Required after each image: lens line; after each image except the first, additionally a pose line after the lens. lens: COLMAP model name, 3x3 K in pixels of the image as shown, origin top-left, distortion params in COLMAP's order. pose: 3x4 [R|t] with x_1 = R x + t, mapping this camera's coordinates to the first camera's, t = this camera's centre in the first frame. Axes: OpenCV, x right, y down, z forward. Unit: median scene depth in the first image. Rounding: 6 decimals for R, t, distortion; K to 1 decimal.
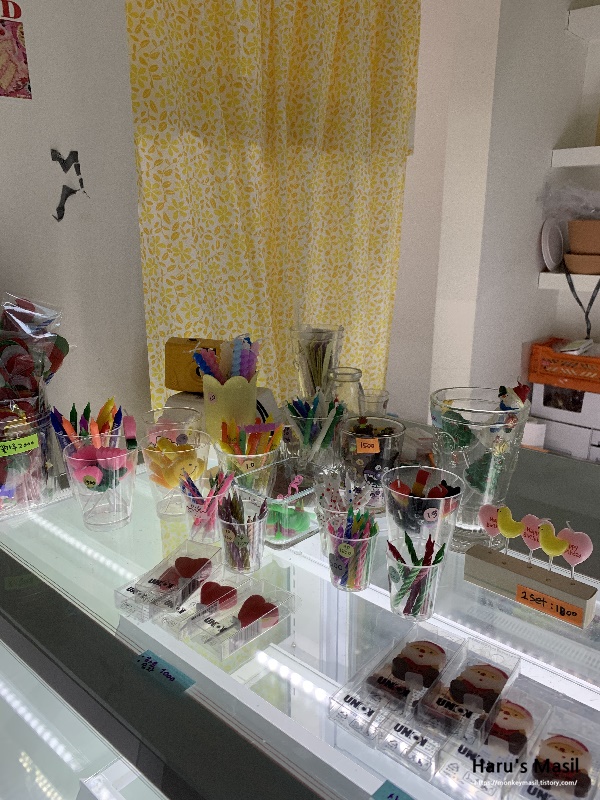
lens RADIAL K [[599.8, 0, 300.0], [0, 599.8, 400.0], [0, 0, 1]] dist [-0.064464, -0.002141]
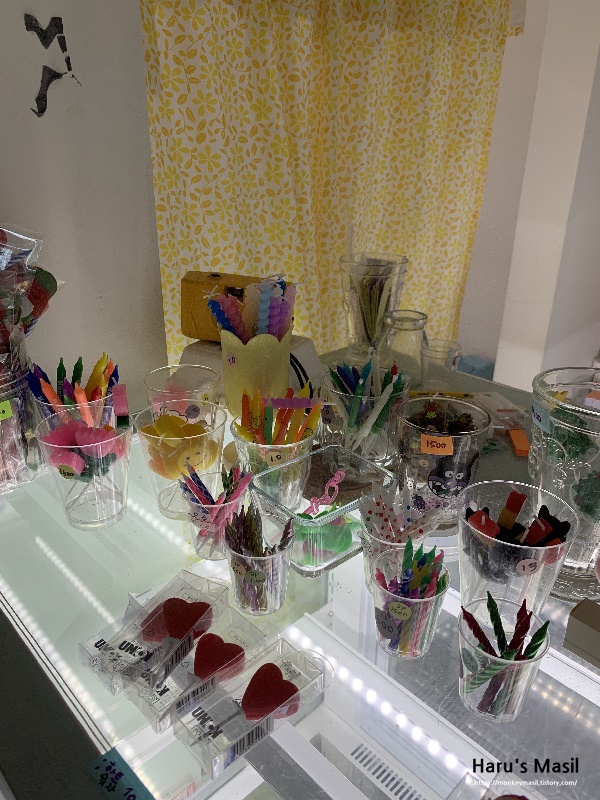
lens RADIAL K [[601.3, 0, 297.4], [0, 601.3, 383.1], [0, 0, 1]] dist [-0.052383, 0.069204]
pose [[0.995496, 0.039805, -0.086044, 0.004462], [-0.028685, 0.991512, 0.126808, -0.070136], [0.090361, -0.123769, 0.988188, 0.230002]]
